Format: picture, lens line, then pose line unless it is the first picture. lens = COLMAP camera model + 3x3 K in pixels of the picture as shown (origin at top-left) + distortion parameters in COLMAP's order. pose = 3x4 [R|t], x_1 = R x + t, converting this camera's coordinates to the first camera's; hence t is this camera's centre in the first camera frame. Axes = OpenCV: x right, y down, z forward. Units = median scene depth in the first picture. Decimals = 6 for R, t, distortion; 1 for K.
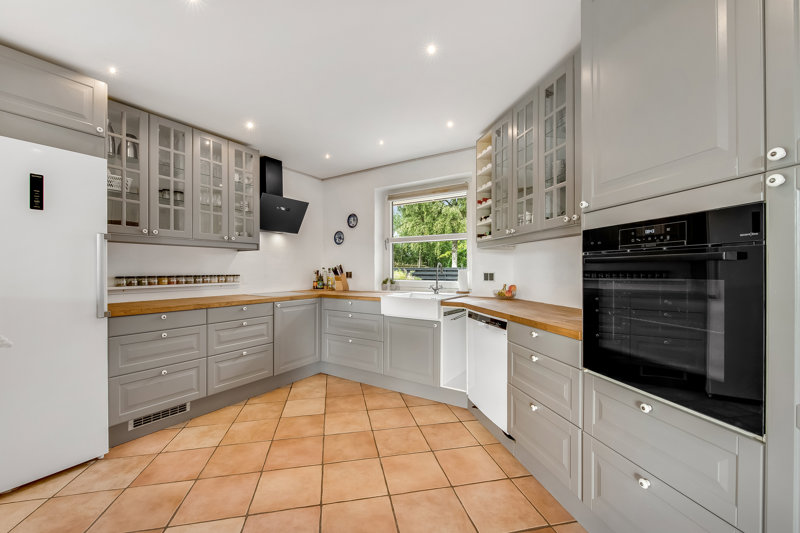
lens RADIAL K [[324.3, 0, 398.3], [0, 324.3, 270.9], [0, 0, 1]] dist [0.000741, -0.000946]
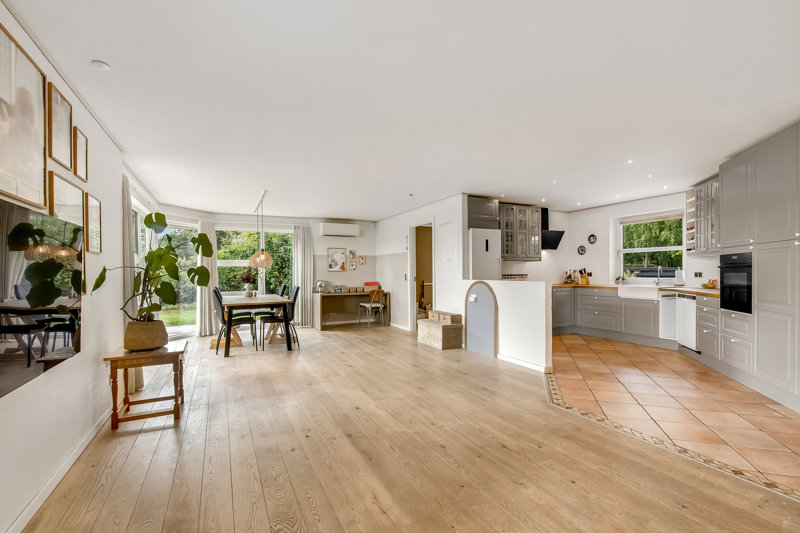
lens RADIAL K [[364.1, 0, 398.4], [0, 364.1, 273.4], [0, 0, 1]] dist [-0.004424, -0.001037]
pose [[0.860722, -0.005624, -0.509044, -0.079904], [0.006548, 0.999979, 0.000024, 0.002182], [0.509033, -0.003354, 0.860740, -1.348235]]
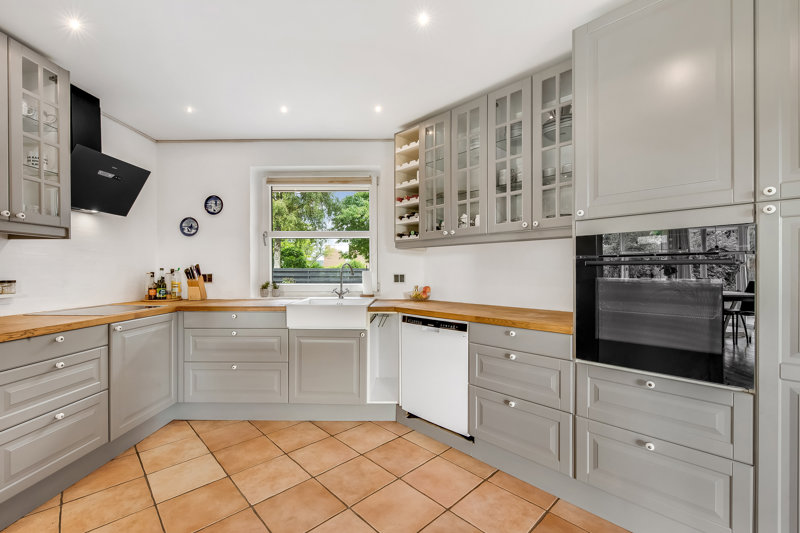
lens RADIAL K [[341.0, 0, 403.1], [0, 341.0, 272.3], [0, 0, 1]] dist [0.004170, -0.001707]
pose [[0.846133, -0.003540, 0.532959, -0.272351], [0.002759, 0.999994, 0.002262, -0.002187], [-0.532964, -0.000444, 0.846138, 0.155007]]
